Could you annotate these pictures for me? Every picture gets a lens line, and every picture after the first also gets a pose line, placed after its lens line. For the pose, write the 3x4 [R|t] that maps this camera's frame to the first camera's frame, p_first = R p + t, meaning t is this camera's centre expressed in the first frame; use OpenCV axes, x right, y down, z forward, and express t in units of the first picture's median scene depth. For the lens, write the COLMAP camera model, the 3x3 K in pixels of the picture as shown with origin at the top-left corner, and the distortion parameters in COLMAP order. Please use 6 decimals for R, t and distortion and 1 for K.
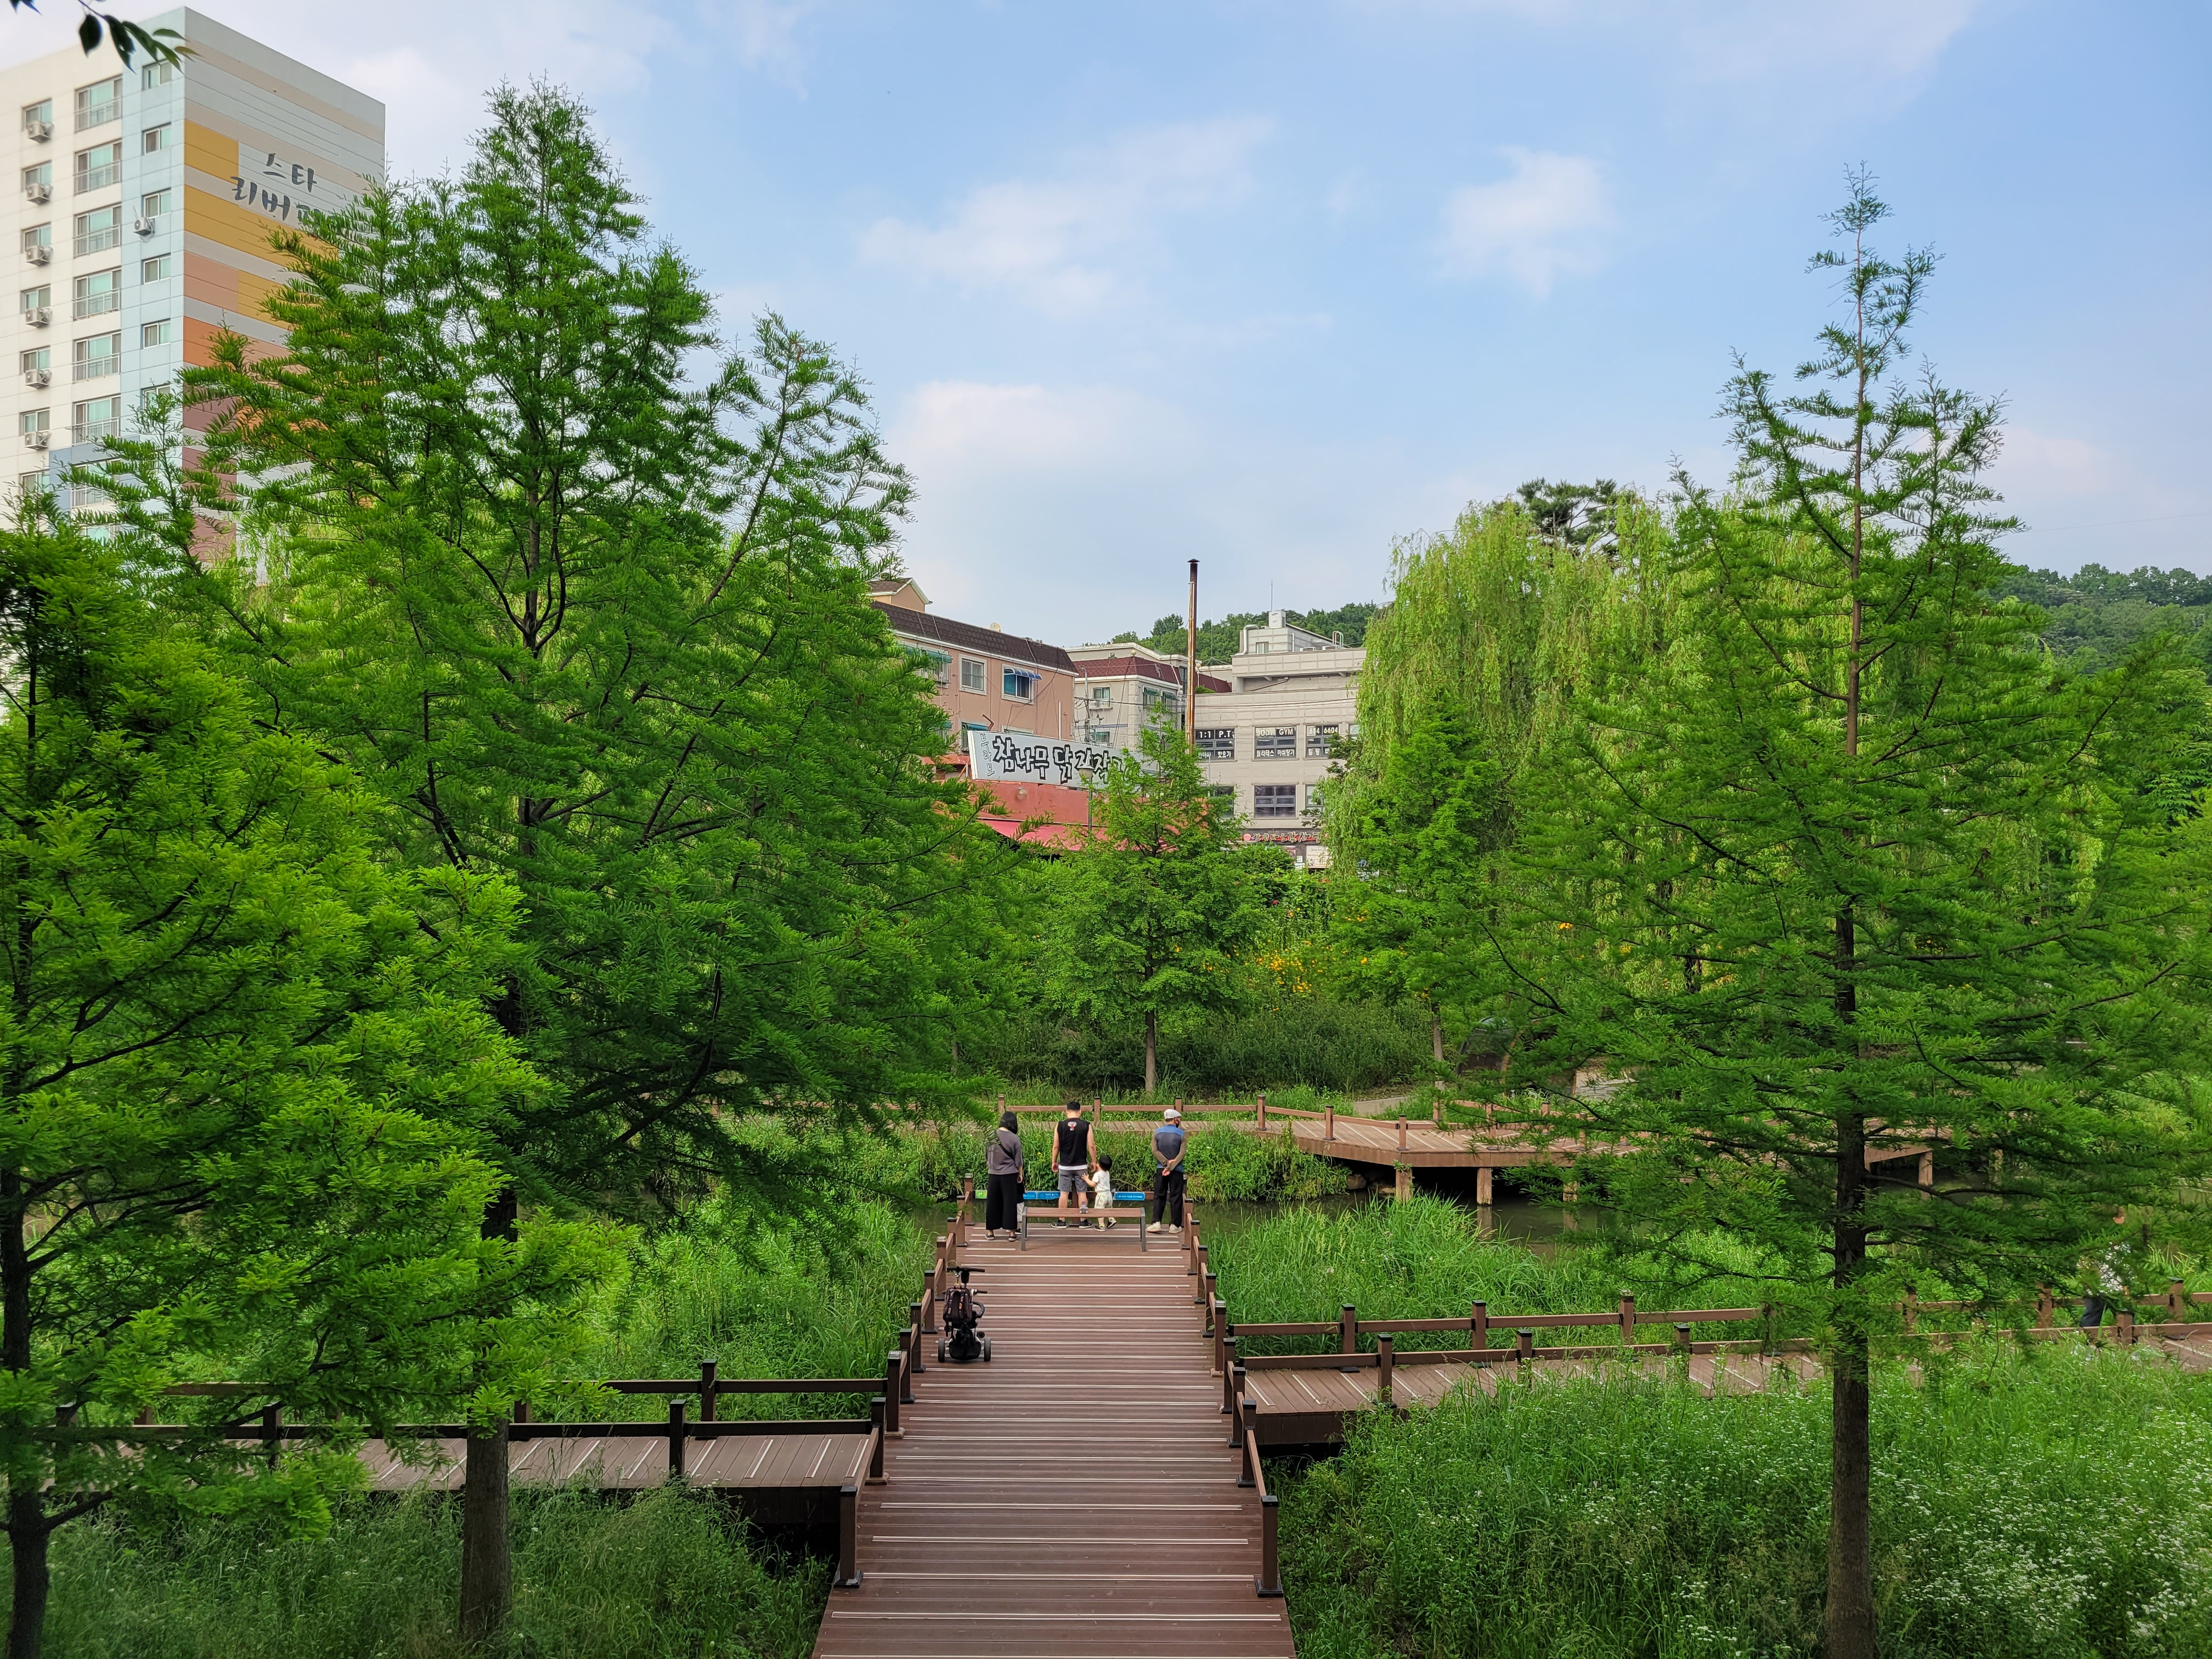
lens RADIAL K [[1649.2, 0, 1119.0], [0, 1649.2, 839.1], [0, 0, 1]] dist [0.055709, -0.040617]
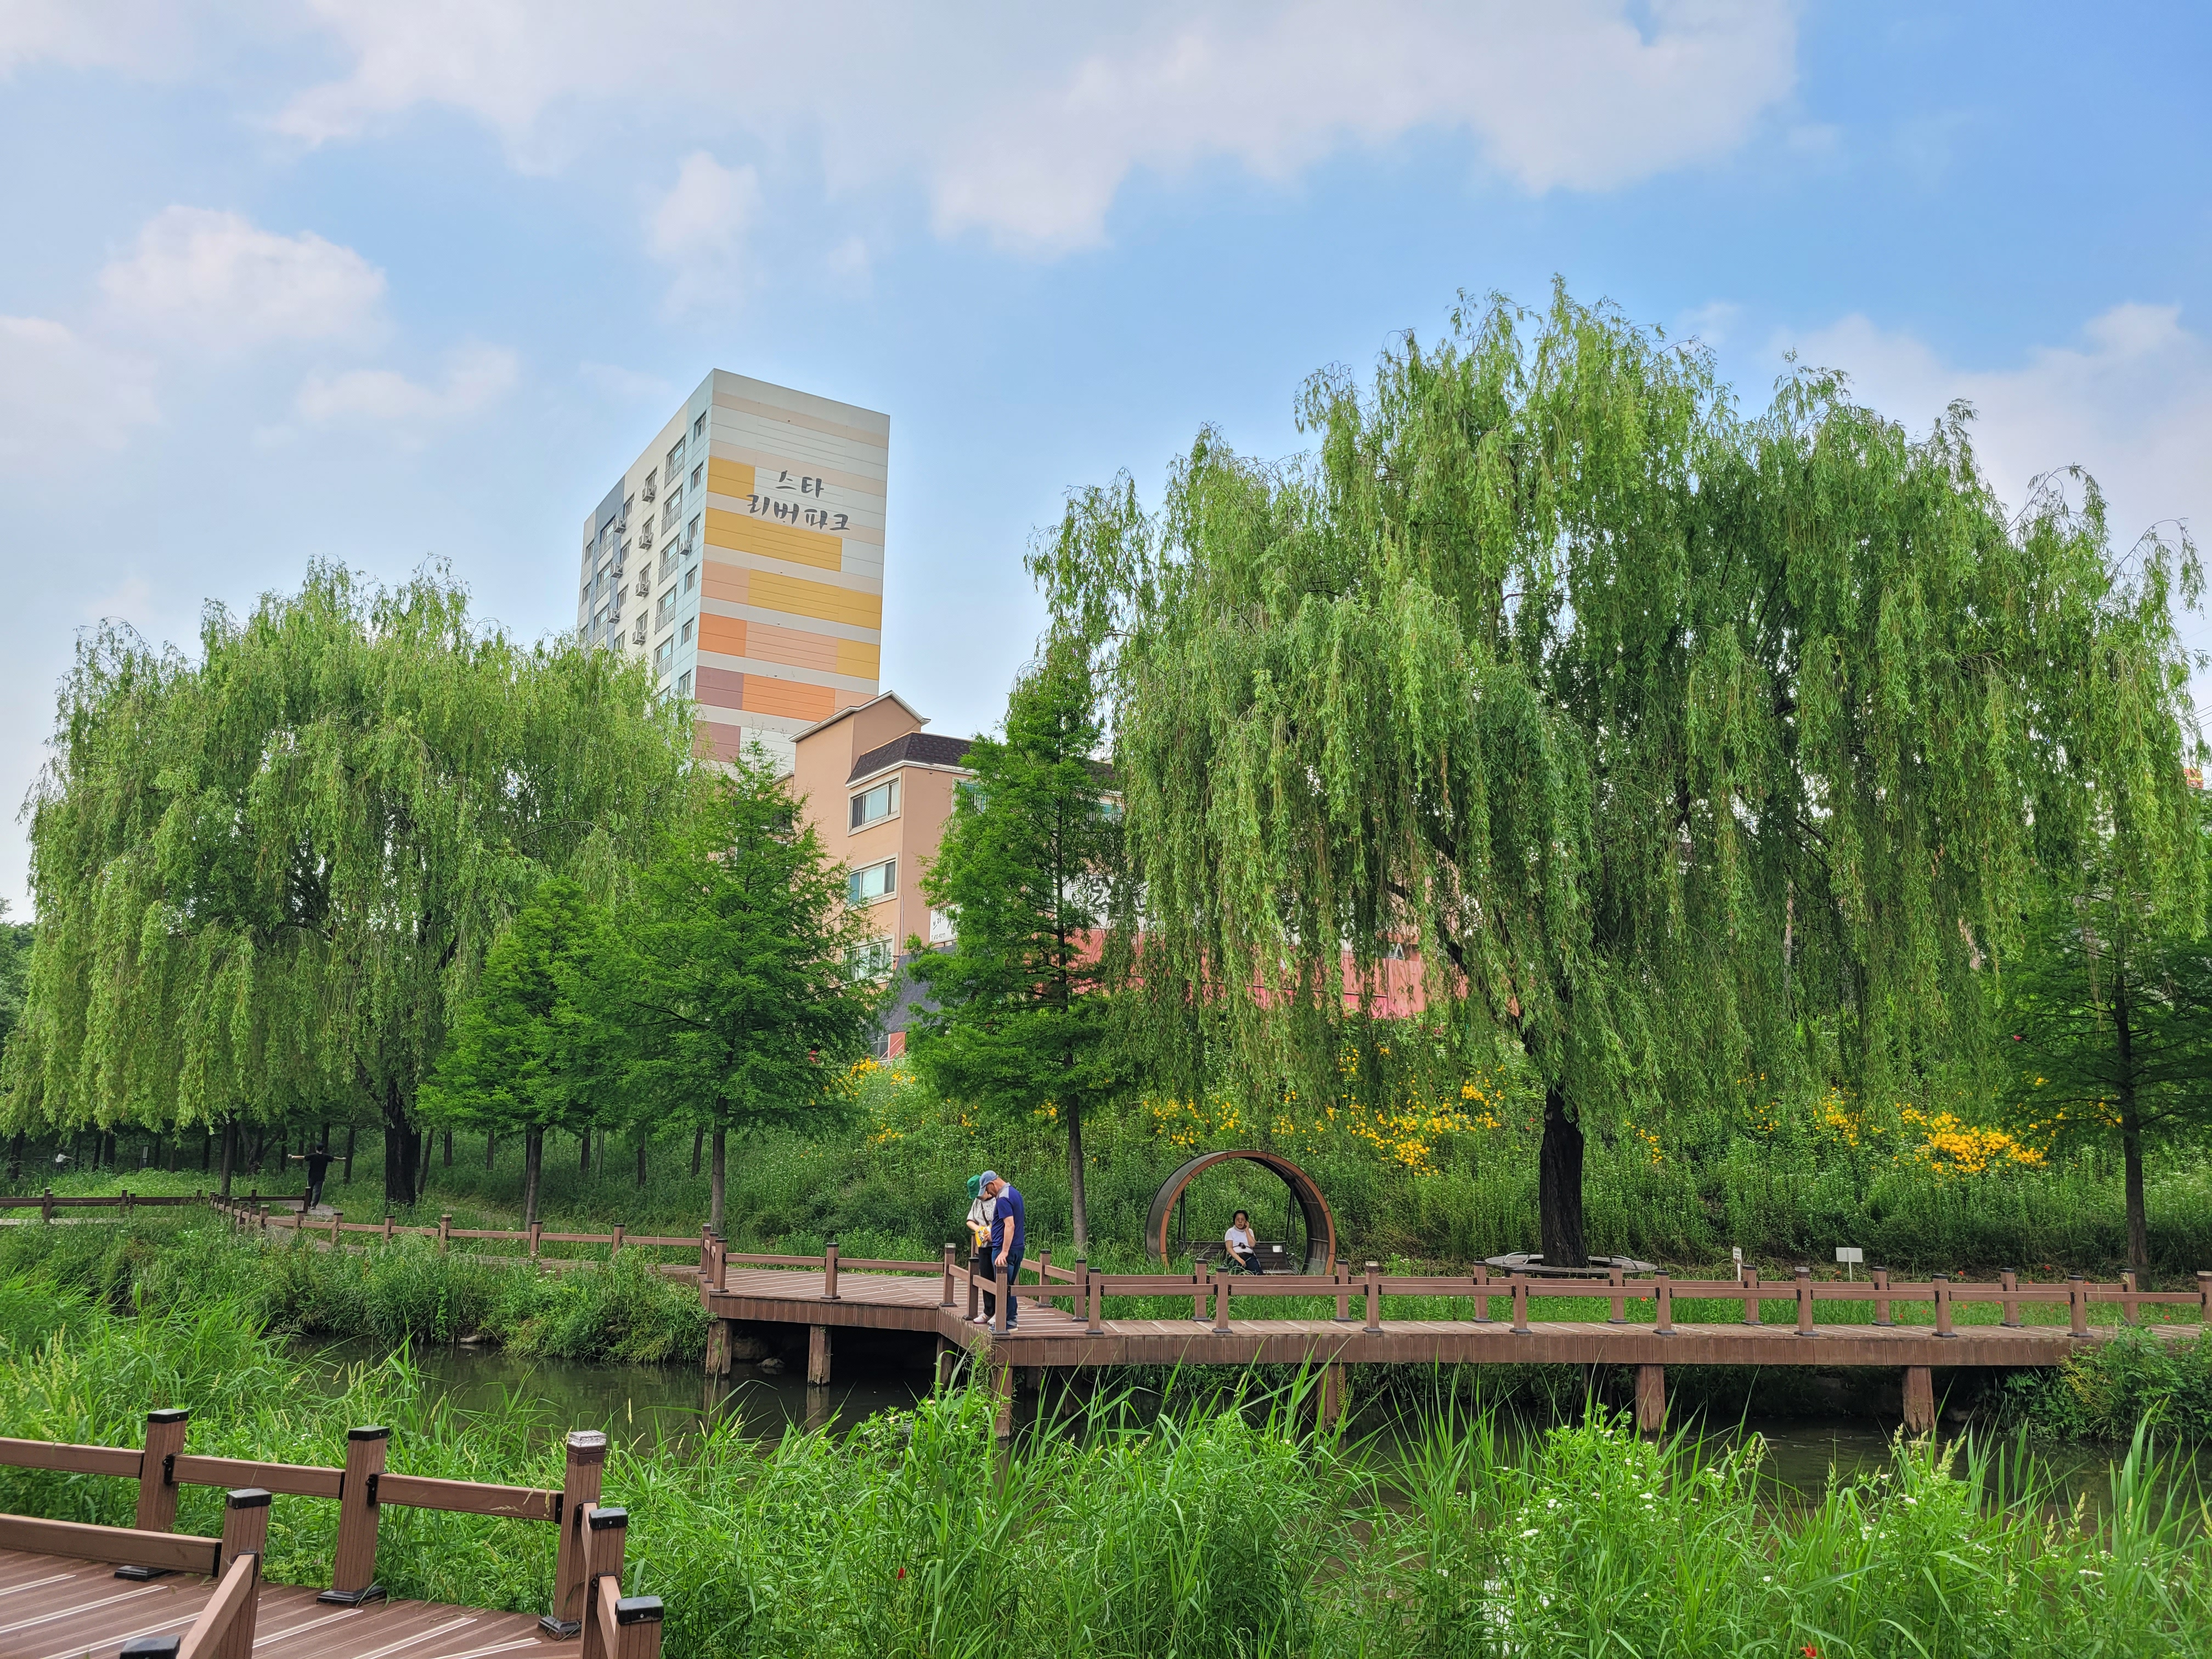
lens RADIAL K [[1649.2, 0, 1104.5], [0, 1649.2, 825.5], [0, 0, 1]] dist [0.055709, -0.040617]
pose [[0.868339, -0.091933, -0.487376, 0.231777], [0.003226, 0.983697, -0.179807, 0.043074], [0.495960, 0.154561, 0.854479, 0.163650]]
